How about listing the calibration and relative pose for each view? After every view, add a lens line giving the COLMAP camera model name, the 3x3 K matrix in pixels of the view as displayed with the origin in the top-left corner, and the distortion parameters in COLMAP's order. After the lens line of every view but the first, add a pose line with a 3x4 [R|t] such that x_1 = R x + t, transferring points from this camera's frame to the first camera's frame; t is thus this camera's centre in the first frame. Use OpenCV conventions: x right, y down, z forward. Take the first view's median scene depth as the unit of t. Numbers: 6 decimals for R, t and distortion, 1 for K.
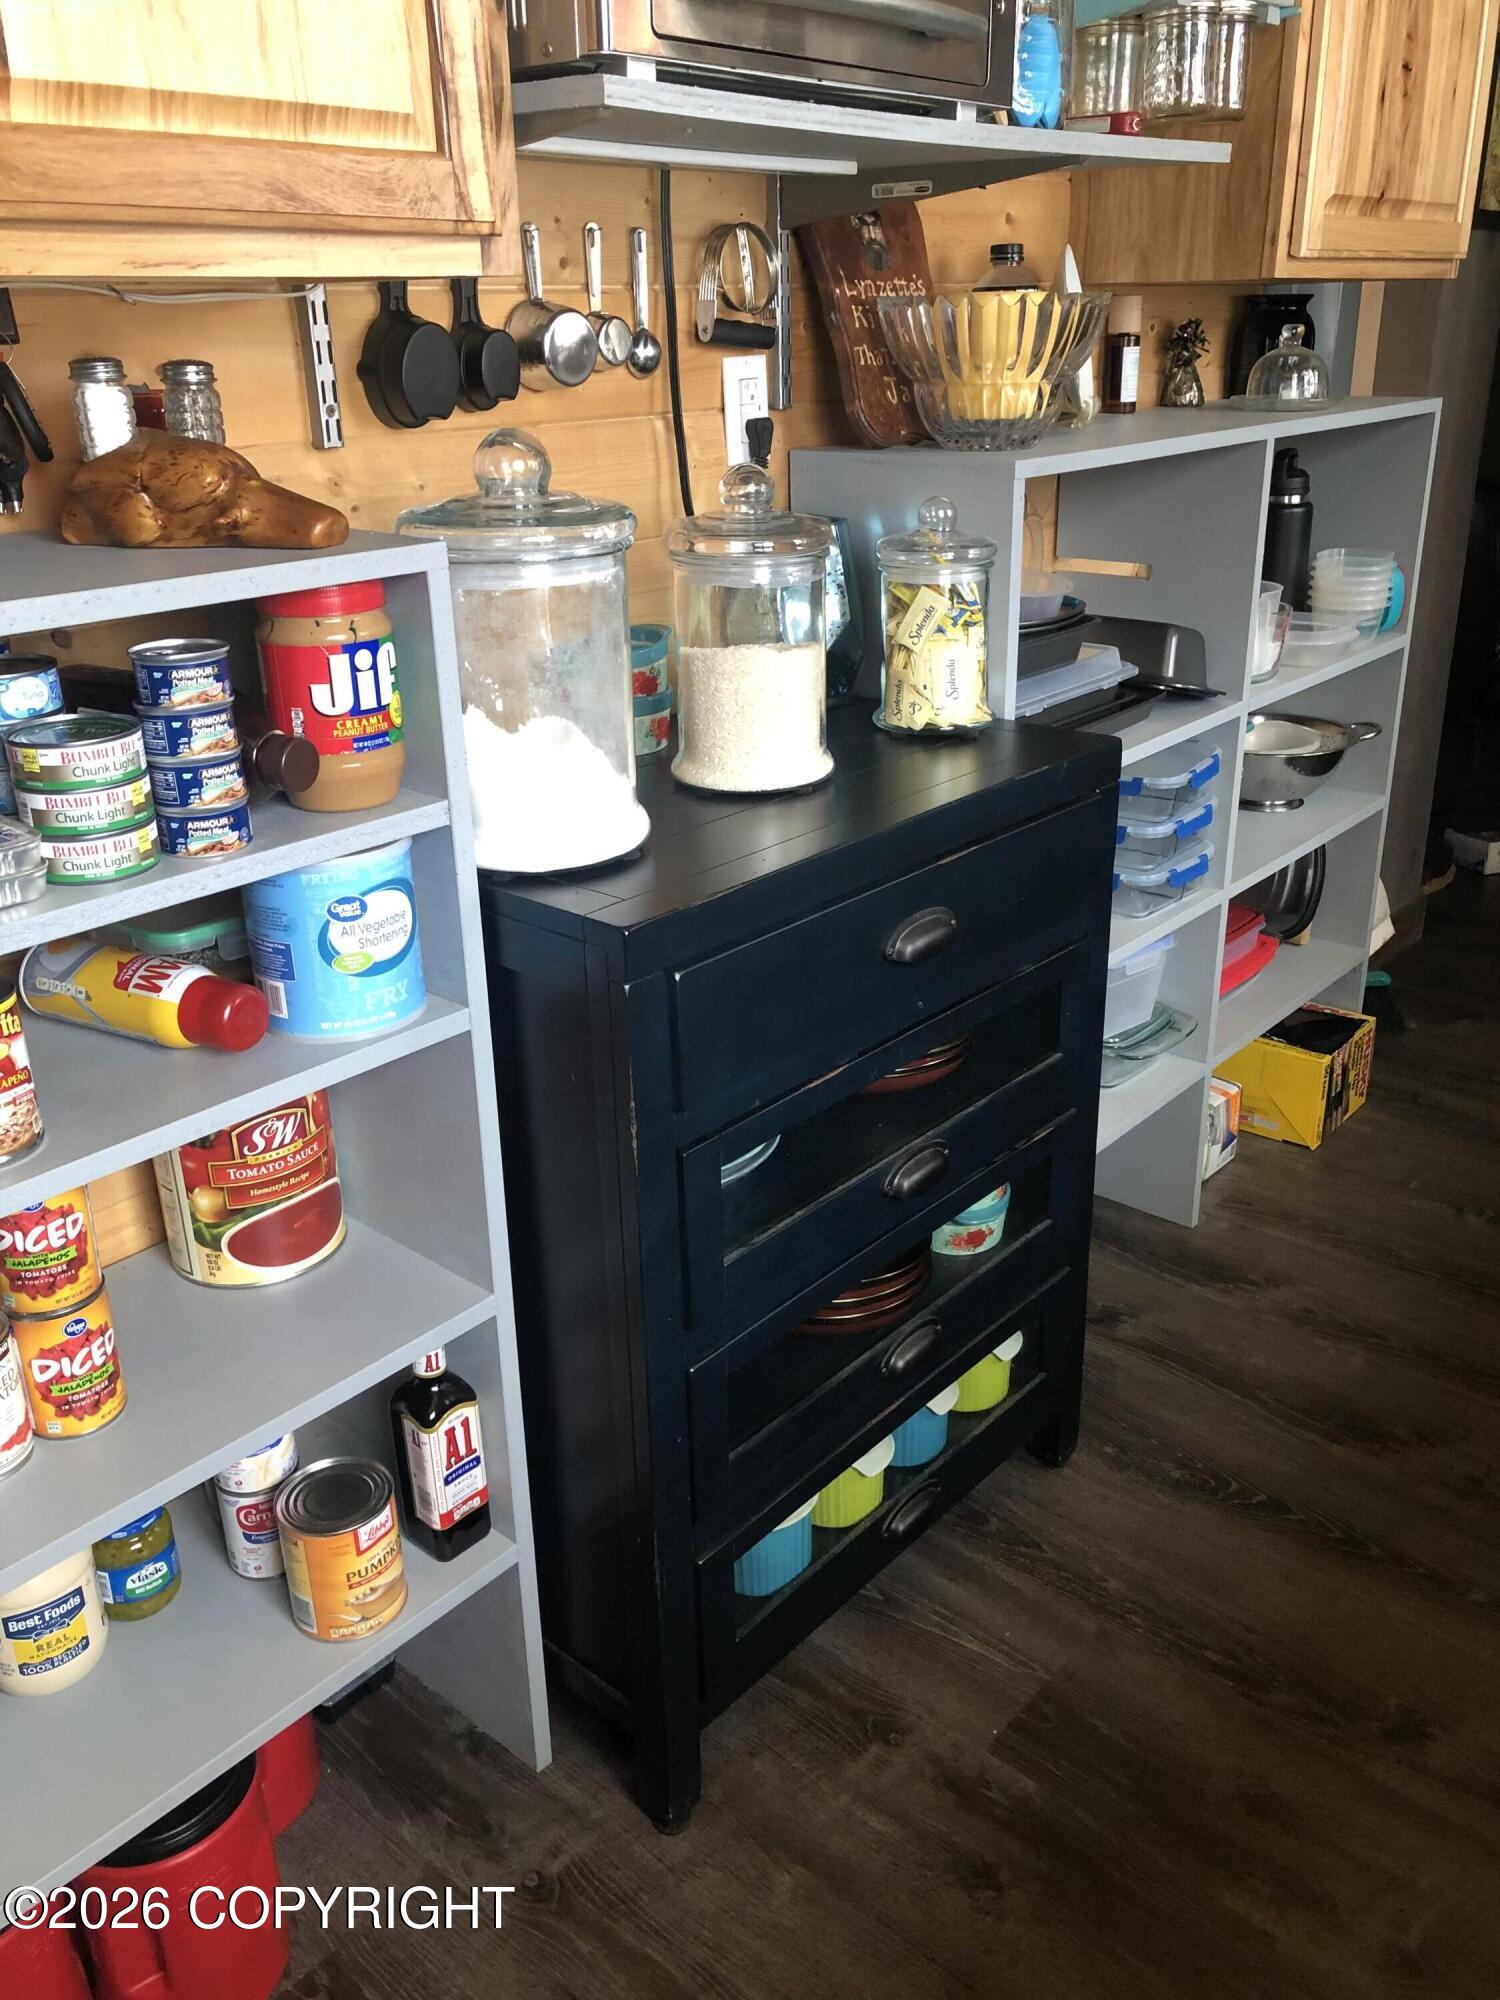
lens RADIAL K [[1641.3, 0, 752.6], [0, 1641.3, 1005.3], [0, 0, 1]] dist [0.000306, -0.000227]
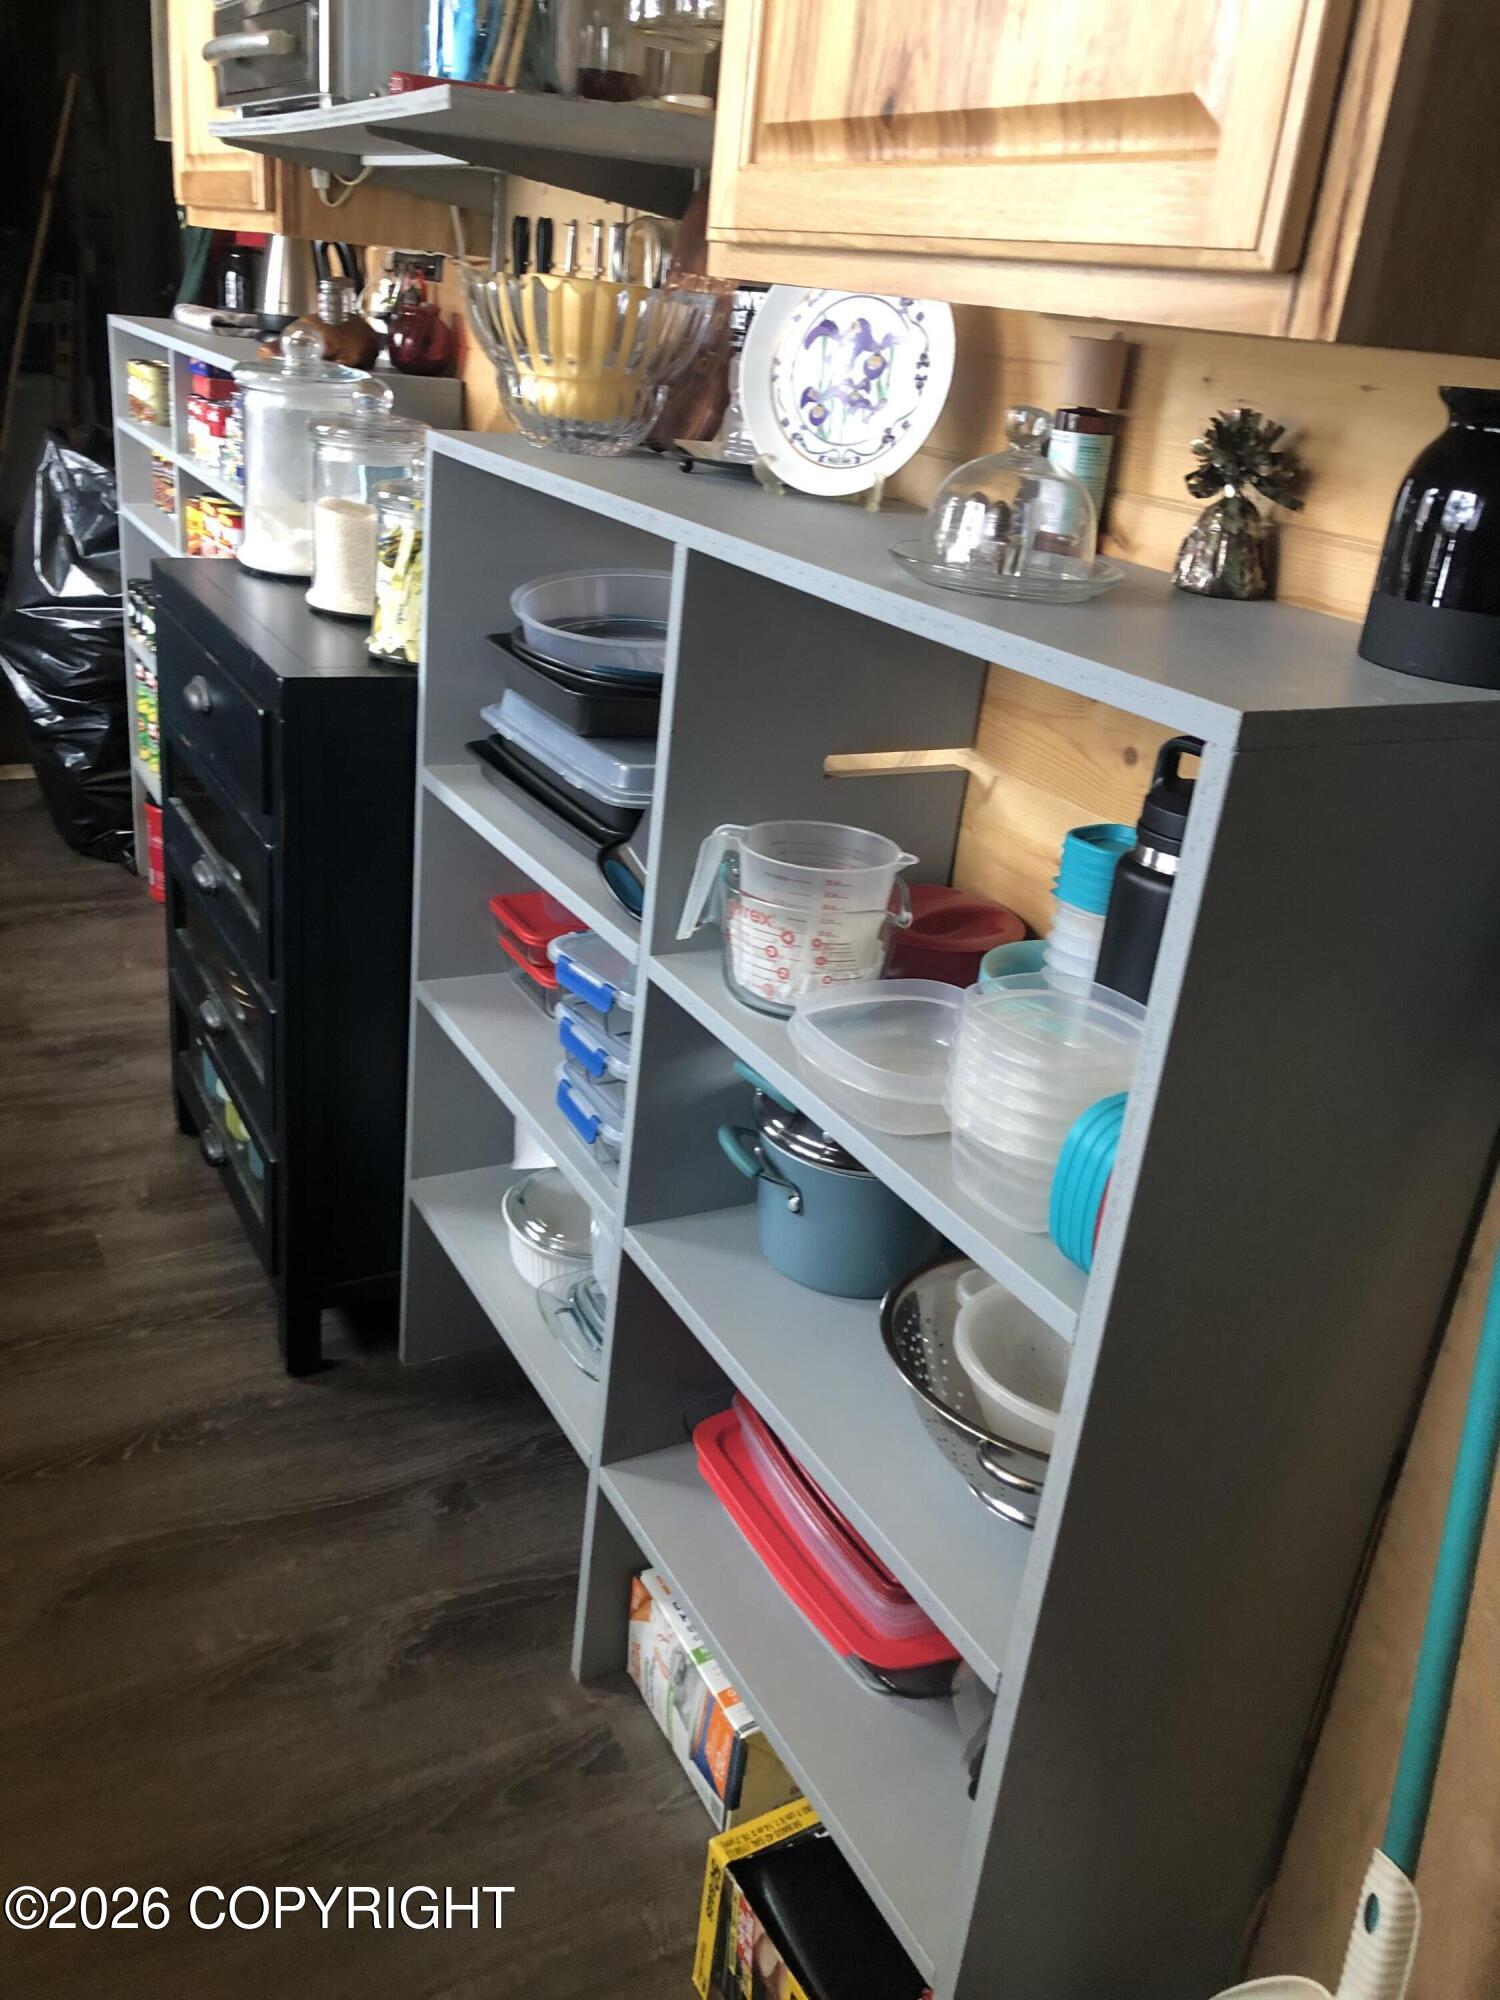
lens RADIAL K [[1641.3, 0, 750.1], [0, 1641.3, 994.3], [0, 0, 1]] dist [0.000306, -0.000227]
pose [[-0.344213, 0.348469, -0.871830, 0.874821], [-0.452920, 0.751757, 0.479296, -0.513601], [0.822424, 0.559849, -0.100936, 1.157273]]
